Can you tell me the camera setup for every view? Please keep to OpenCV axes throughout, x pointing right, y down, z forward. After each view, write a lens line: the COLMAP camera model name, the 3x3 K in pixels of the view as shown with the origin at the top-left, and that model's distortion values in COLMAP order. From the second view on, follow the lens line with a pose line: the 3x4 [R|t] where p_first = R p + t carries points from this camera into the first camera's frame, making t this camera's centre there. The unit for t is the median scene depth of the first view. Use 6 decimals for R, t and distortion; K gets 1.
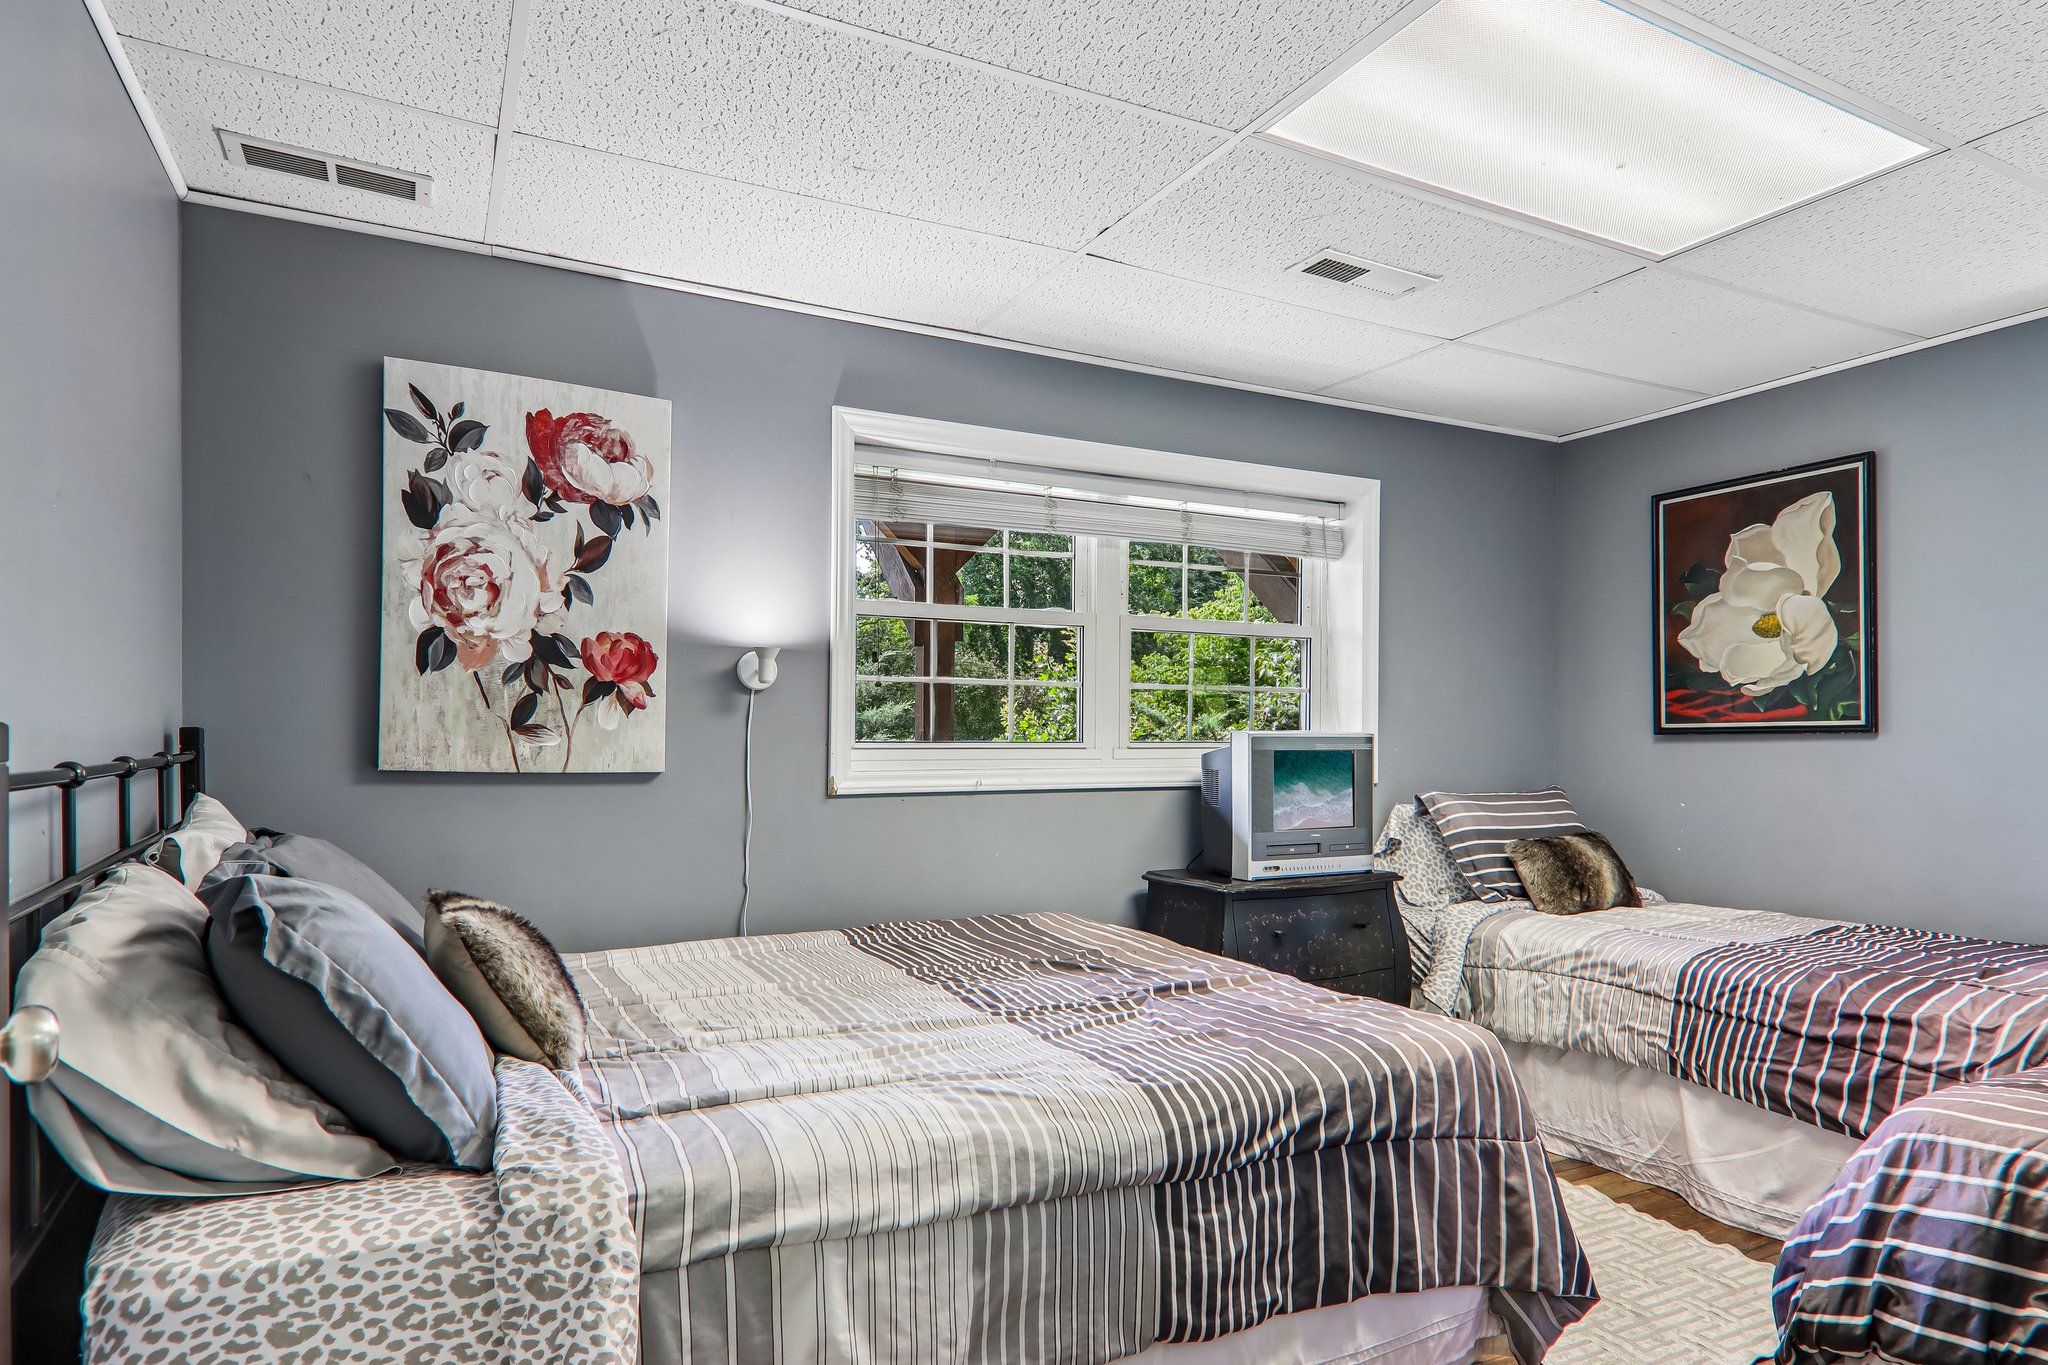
lens RADIAL K [[1145.6, 0, 1016.3], [0, 1145.6, 682.6], [0, 0, 1]] dist [0.026174, -0.018695]
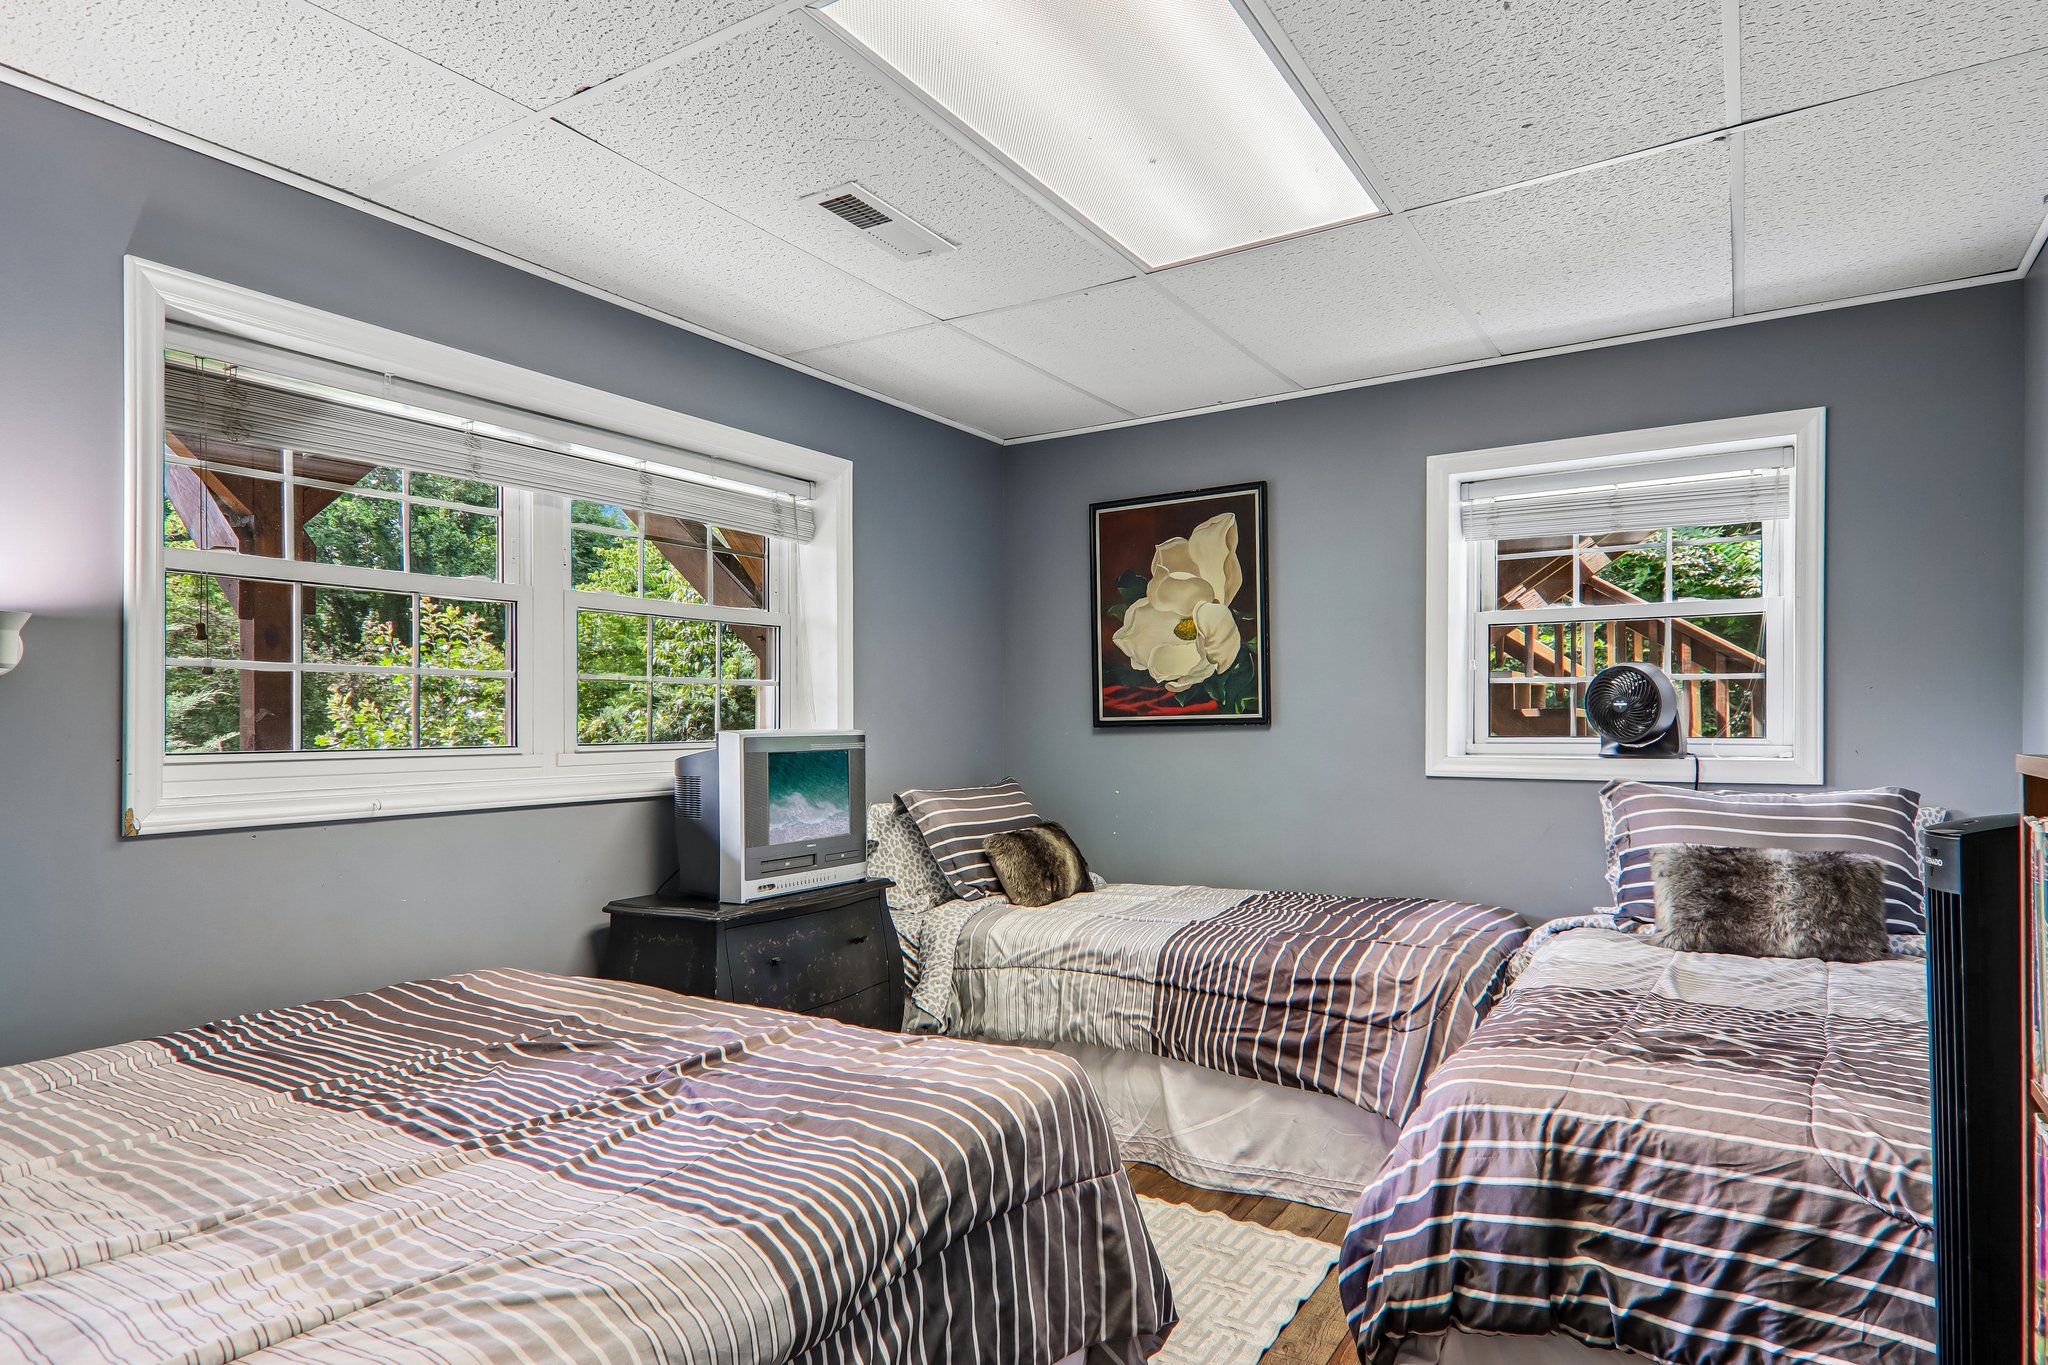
lens RADIAL K [[1145.6, 0, 1030.0], [0, 1145.6, 695.5], [0, 0, 1]] dist [0.026174, -0.018695]
pose [[0.855024, 0.002447, 0.518583, -0.067505], [-0.012993, 0.999776, 0.016706, -0.001940], [-0.518426, -0.021022, 0.854864, 0.166376]]
